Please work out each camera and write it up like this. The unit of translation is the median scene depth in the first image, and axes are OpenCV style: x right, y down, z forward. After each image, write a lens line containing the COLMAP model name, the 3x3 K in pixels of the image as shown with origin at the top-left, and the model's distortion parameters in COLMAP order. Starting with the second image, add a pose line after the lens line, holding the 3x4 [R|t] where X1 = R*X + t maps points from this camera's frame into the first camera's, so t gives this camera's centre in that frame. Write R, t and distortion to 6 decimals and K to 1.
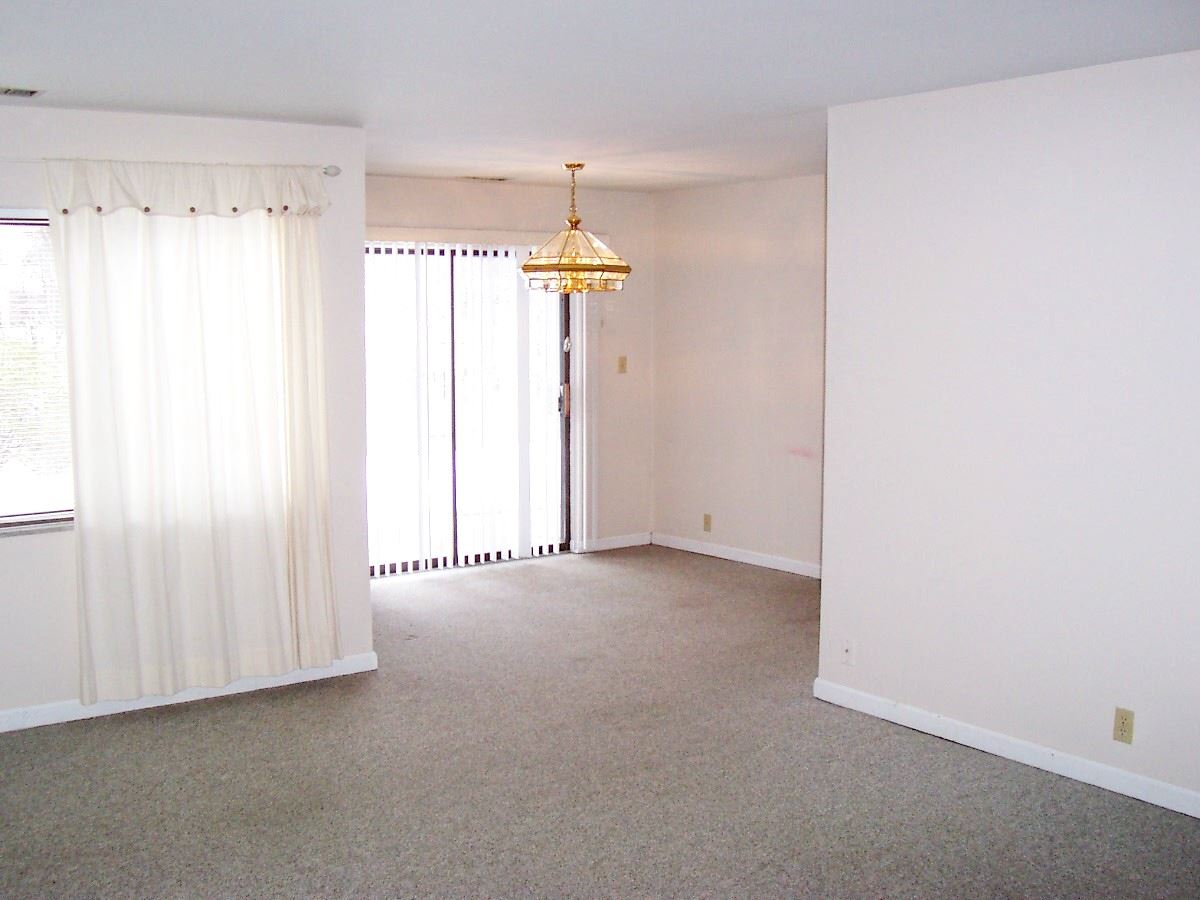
lens RADIAL K [[1318.1, 0, 606.8], [0, 1318.1, 458.6], [0, 0, 1]] dist [-0.106951, 0.000000]
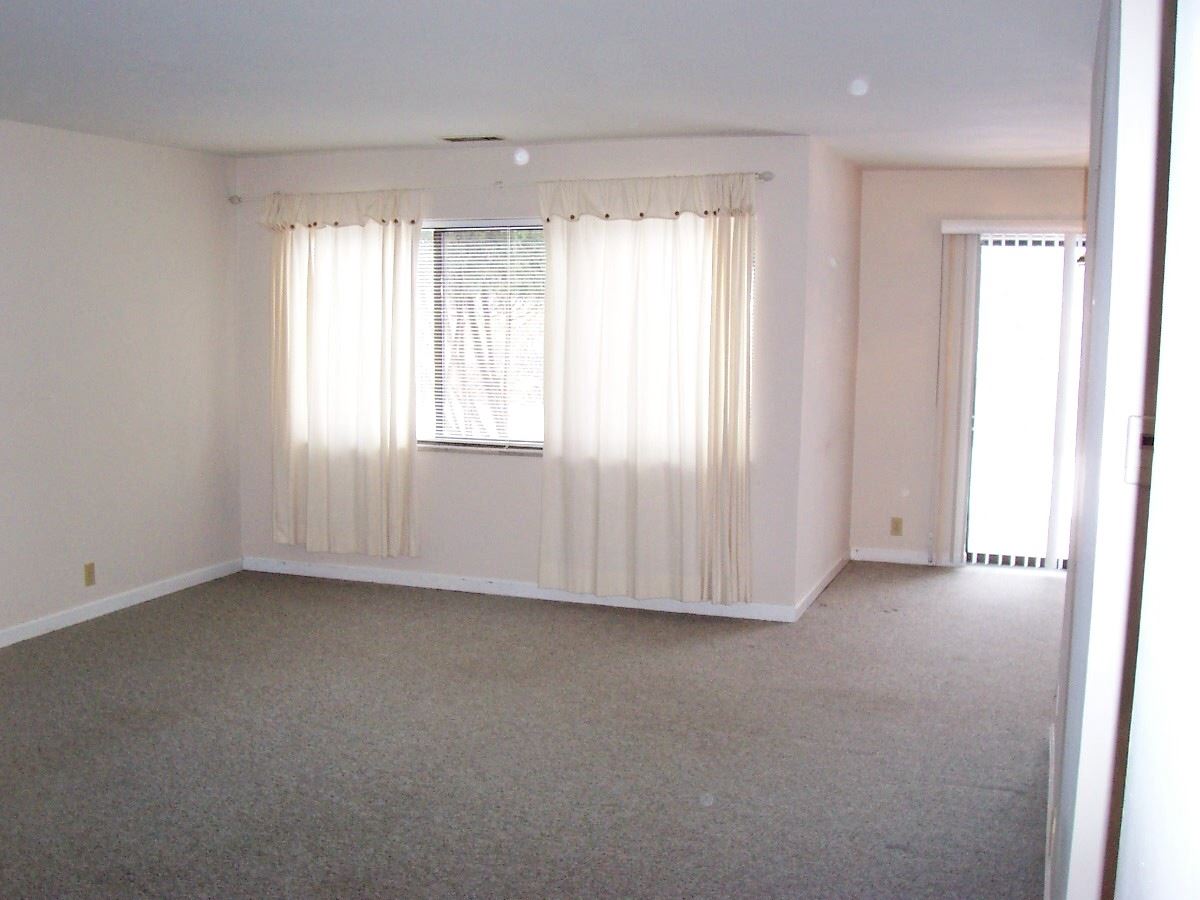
lens RADIAL K [[1318.1, 0, 601.0], [0, 1318.1, 454.2], [0, 0, 1]] dist [-0.106951, 0.000000]
pose [[0.522156, 0.093092, -0.847754, 0.706318], [-0.102194, 0.993692, 0.046173, -0.015341], [0.846705, 0.062526, 0.528375, 0.289749]]
